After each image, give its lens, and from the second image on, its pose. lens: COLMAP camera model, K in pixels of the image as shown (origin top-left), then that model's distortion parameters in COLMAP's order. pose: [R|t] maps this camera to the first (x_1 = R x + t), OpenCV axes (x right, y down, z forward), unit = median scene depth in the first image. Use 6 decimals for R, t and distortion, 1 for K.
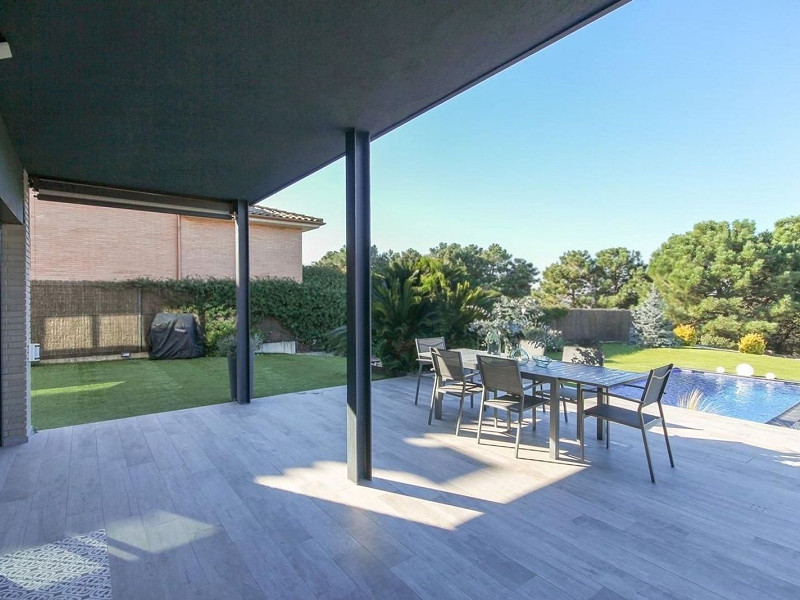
lens RADIAL K [[419.0, 0, 389.8], [0, 419.0, 298.1], [0, 0, 1]] dist [0.008509, -0.001852]
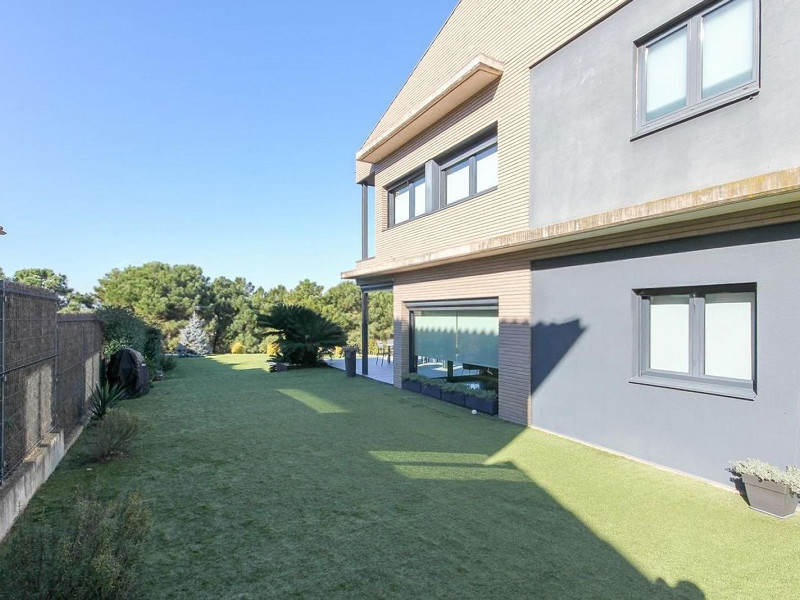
lens RADIAL K [[419.0, 0, 389.7], [0, 419.0, 316.0], [0, 0, 1]] dist [0.008509, -0.001852]
pose [[0.121354, 0.000468, 0.992609, -0.456009], [0.007149, 0.999974, -0.001346, -0.009042], [-0.992584, 0.007259, 0.121347, 0.138930]]
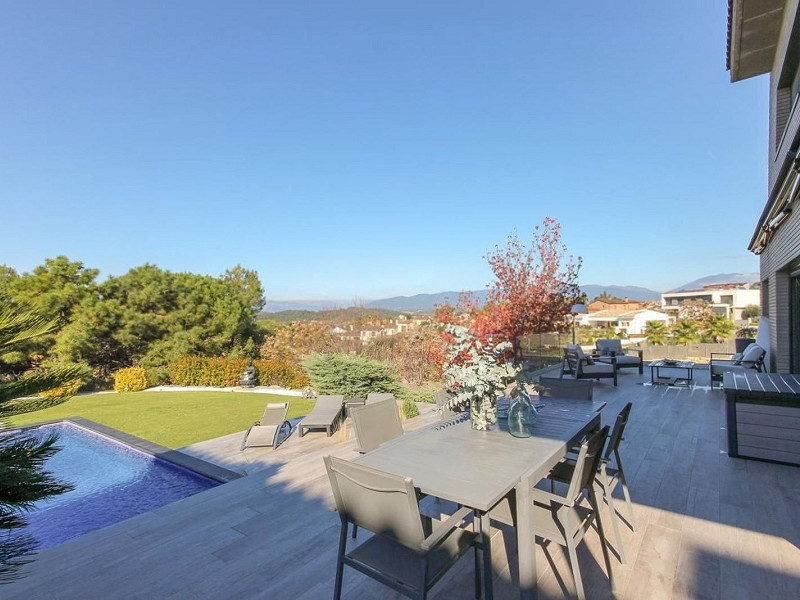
lens RADIAL K [[419.0, 0, 416.2], [0, 419.0, 319.5], [0, 0, 1]] dist [0.008509, -0.001852]
pose [[-0.322065, -0.001337, 0.946717, -0.043396], [0.026438, 0.999596, 0.010405, -0.001767], [-0.946348, 0.028380, -0.321899, 0.207475]]
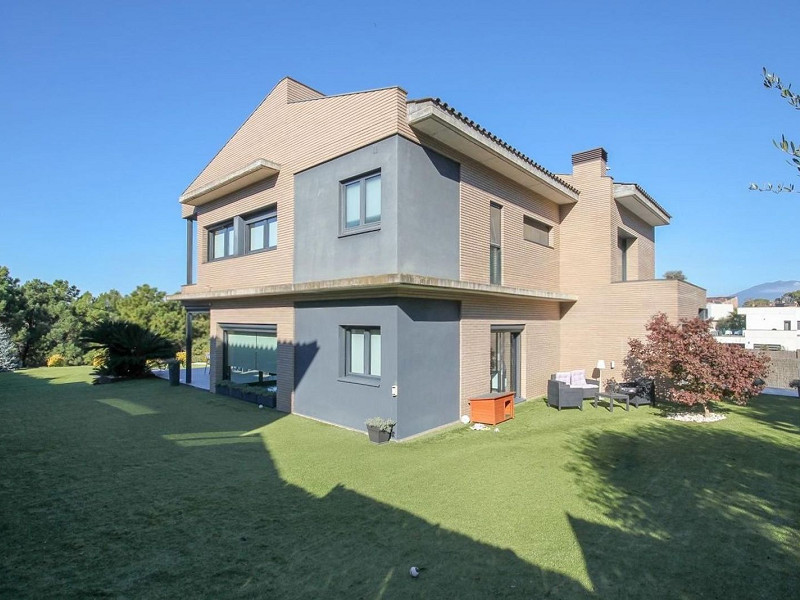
lens RADIAL K [[419.0, 0, 390.2], [0, 419.0, 309.0], [0, 0, 1]] dist [0.008509, -0.001852]
pose [[-0.199374, 0.024480, 0.979618, -0.565506], [0.006047, 0.999700, -0.023751, -0.023605], [-0.979905, 0.001188, -0.199462, 0.083889]]
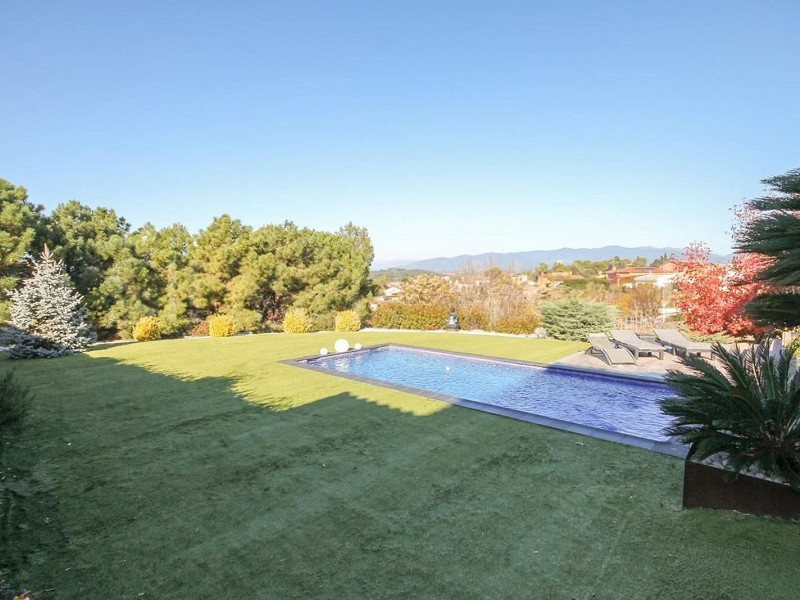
lens RADIAL K [[419.0, 0, 391.9], [0, 419.0, 303.8], [0, 0, 1]] dist [0.008509, -0.001852]
pose [[-0.201038, -0.055651, 0.978001, -0.025114], [0.014747, 0.998100, 0.059826, 0.010878], [-0.979472, 0.026450, -0.199835, 0.454051]]
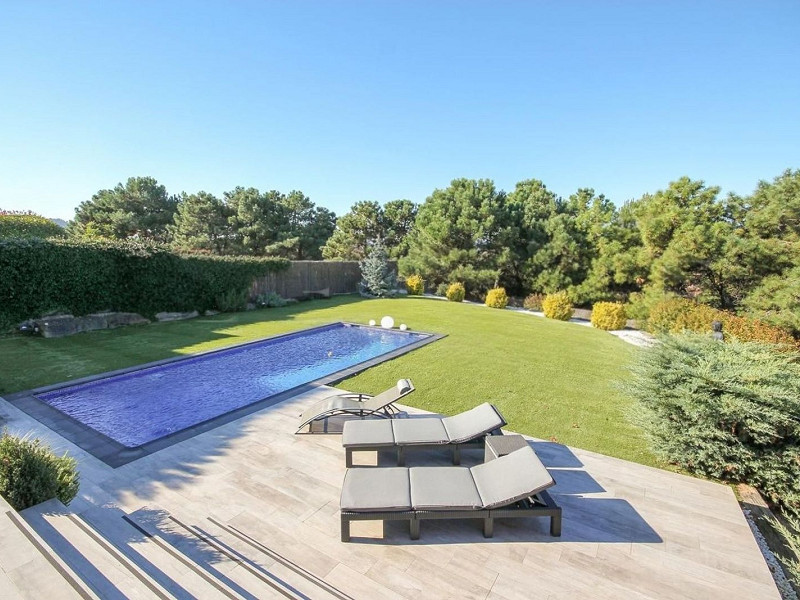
lens RADIAL K [[419.0, 0, 403.6], [0, 419.0, 293.6], [0, 0, 1]] dist [0.008509, -0.001852]
pose [[0.928325, -0.036729, 0.369952, 0.211776], [-0.004119, 0.994030, 0.109026, -0.004292], [-0.371748, -0.102735, 0.922632, 0.022123]]
